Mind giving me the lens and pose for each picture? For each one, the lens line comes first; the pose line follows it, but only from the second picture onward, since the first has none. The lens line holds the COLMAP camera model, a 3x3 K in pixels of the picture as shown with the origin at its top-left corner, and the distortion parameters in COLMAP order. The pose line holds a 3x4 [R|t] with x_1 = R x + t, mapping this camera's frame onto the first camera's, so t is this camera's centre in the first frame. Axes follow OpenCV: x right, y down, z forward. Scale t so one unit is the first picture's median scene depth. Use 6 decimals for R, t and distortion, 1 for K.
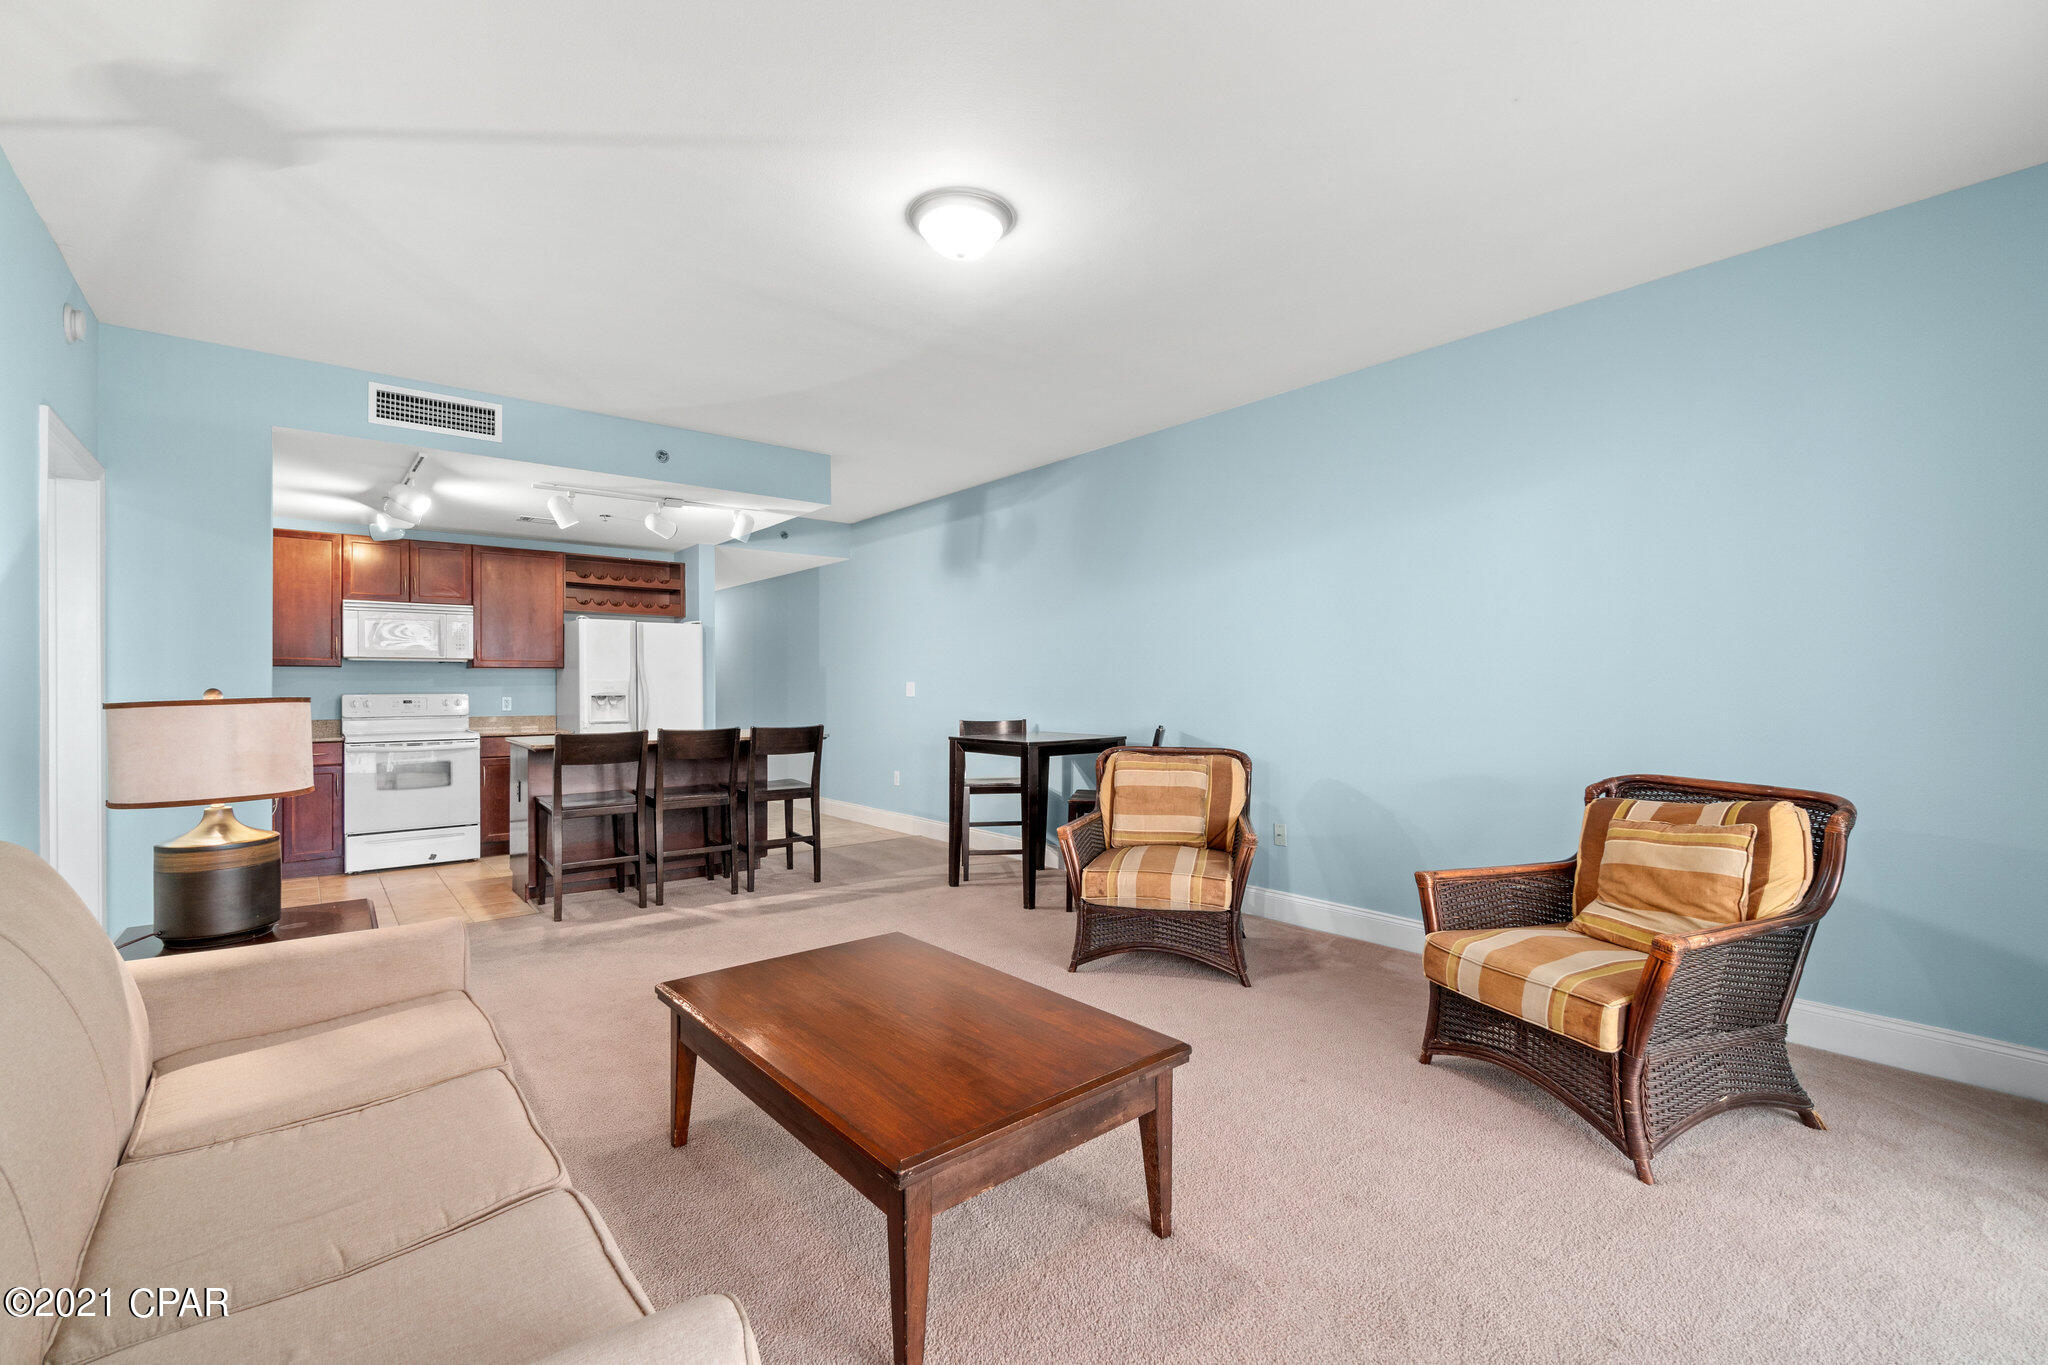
lens RADIAL K [[886.6, 0, 1029.1], [0, 886.6, 685.1], [0, 0, 1]] dist [-0.003085, 0.001137]
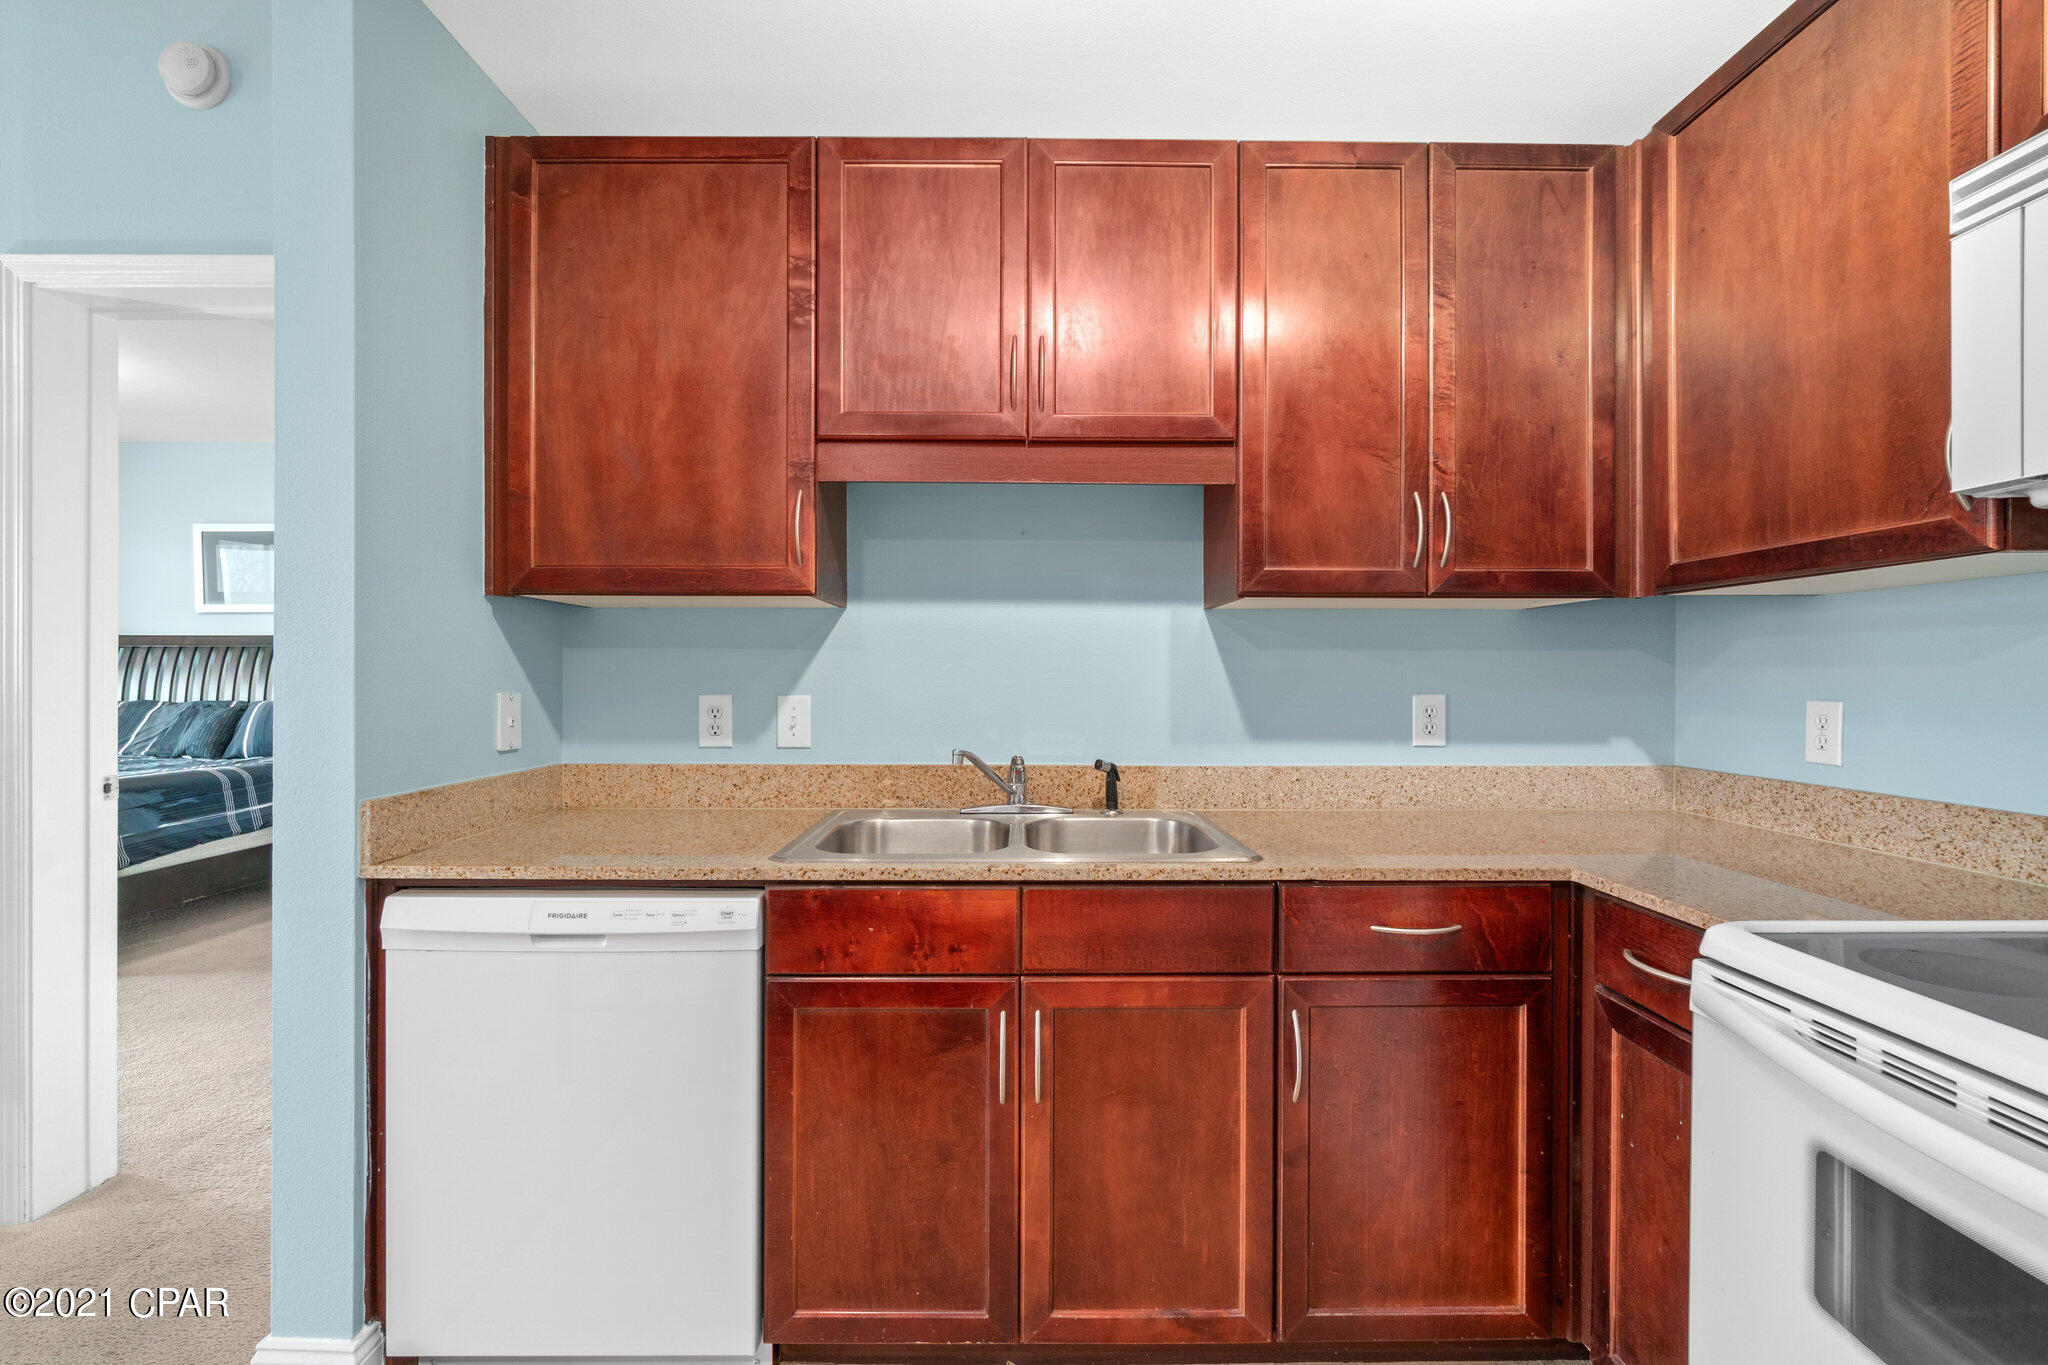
lens RADIAL K [[886.6, 0, 1029.9], [0, 886.6, 674.8], [0, 0, 1]] dist [-0.003085, 0.001137]
pose [[-0.624512, 0.002476, -0.781012, -0.494887], [0.004959, 0.999987, -0.000795, 0.004115], [0.781000, -0.004370, -0.624516, 0.933165]]
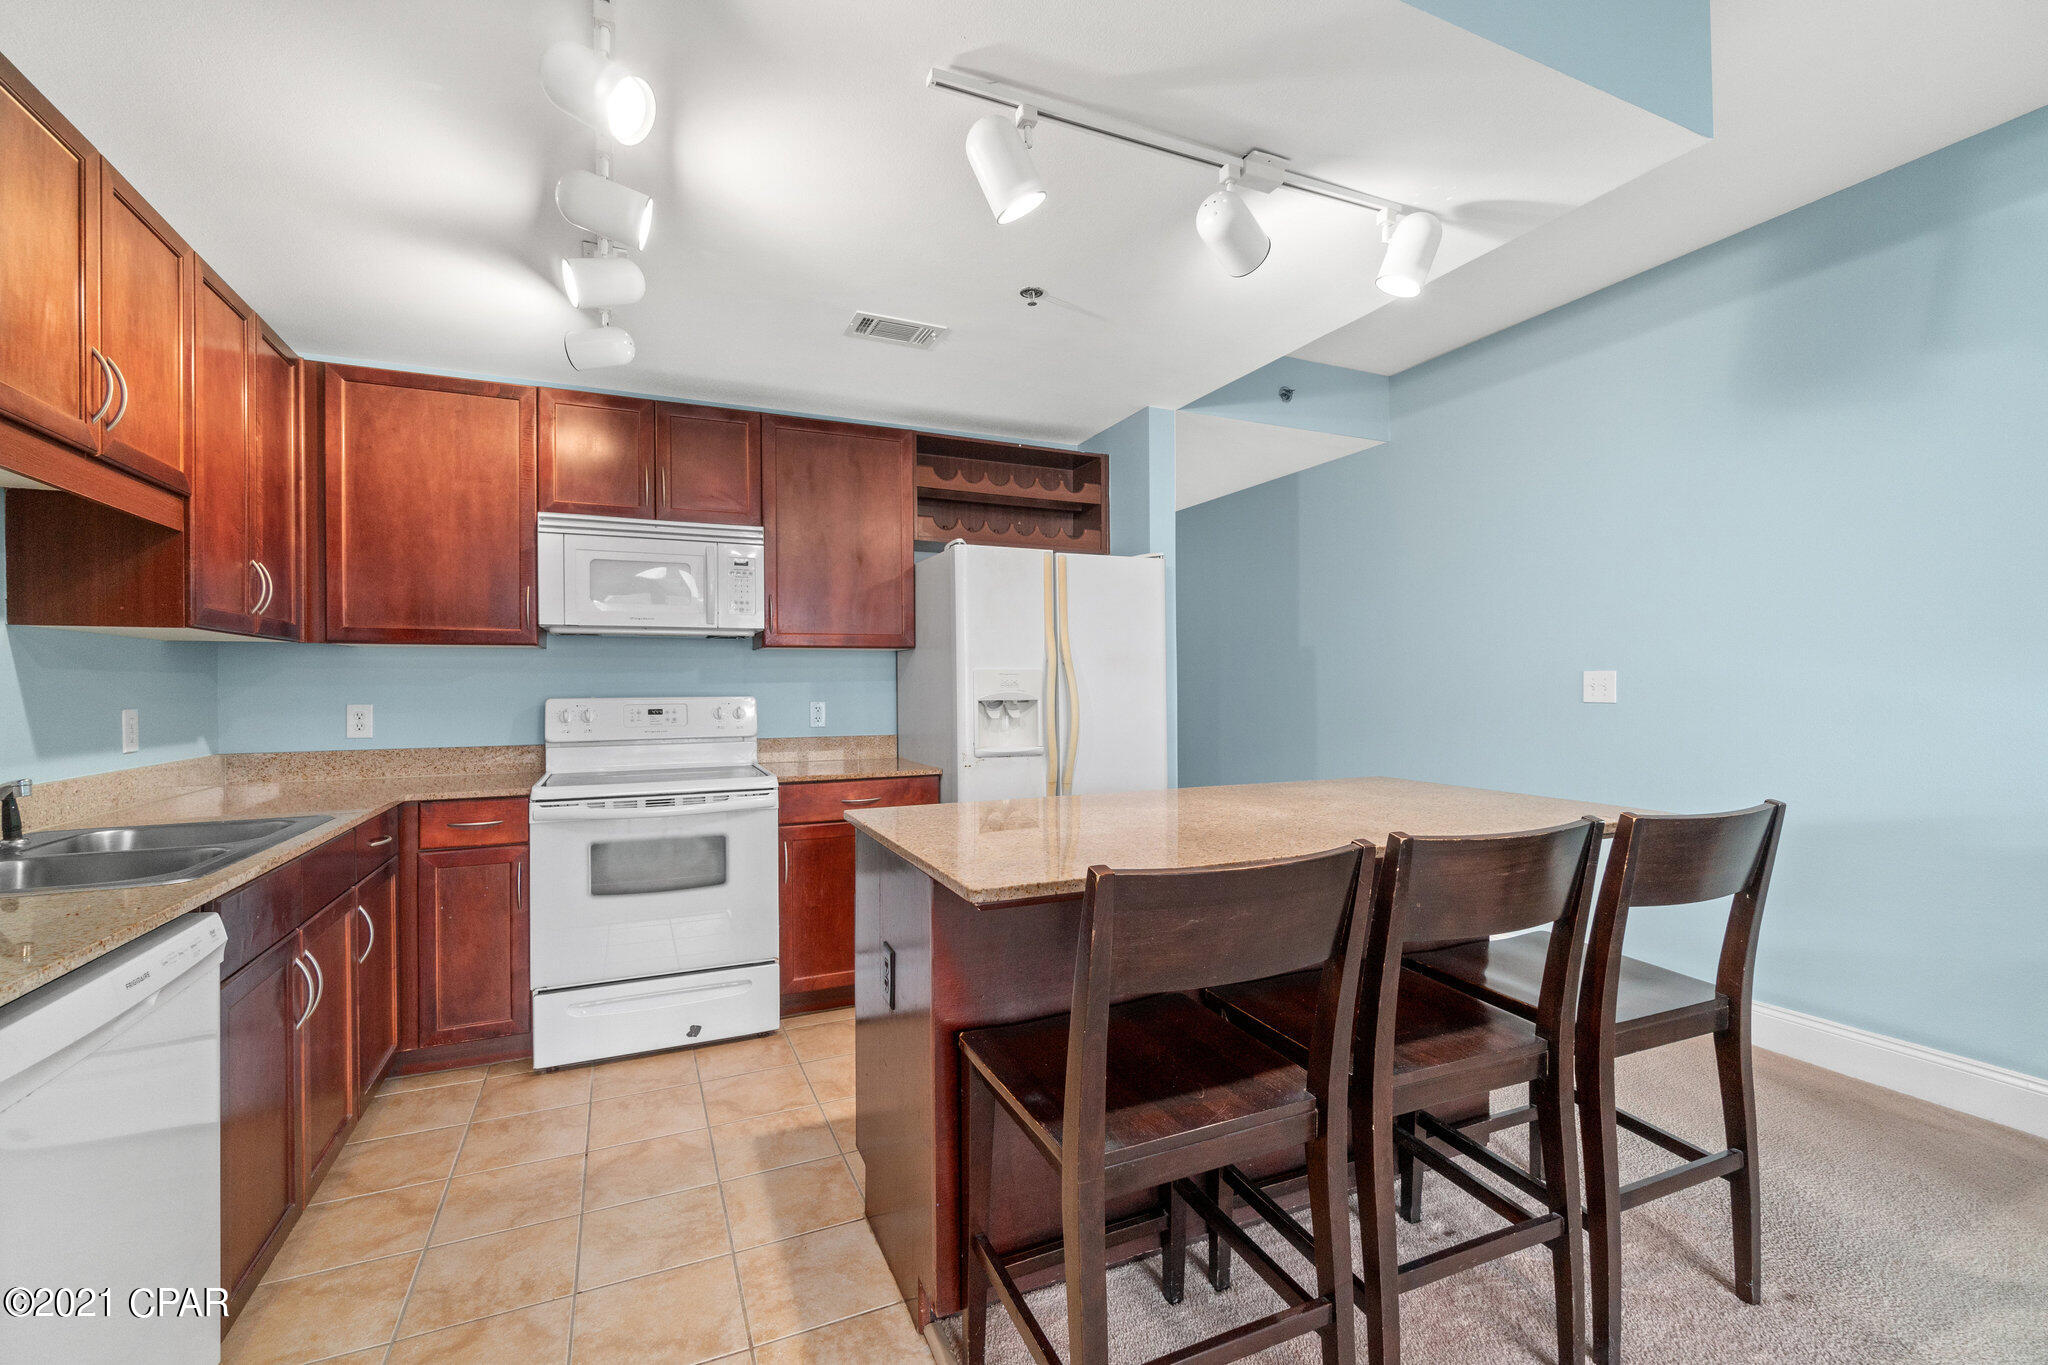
lens RADIAL K [[886.6, 0, 1030.4], [0, 886.6, 685.9], [0, 0, 1]] dist [-0.003085, 0.001137]
pose [[0.966785, -0.001642, -0.255587, -0.358810], [0.003403, 0.999973, 0.006449, 0.000653], [0.255569, -0.007104, 0.966765, 0.560217]]
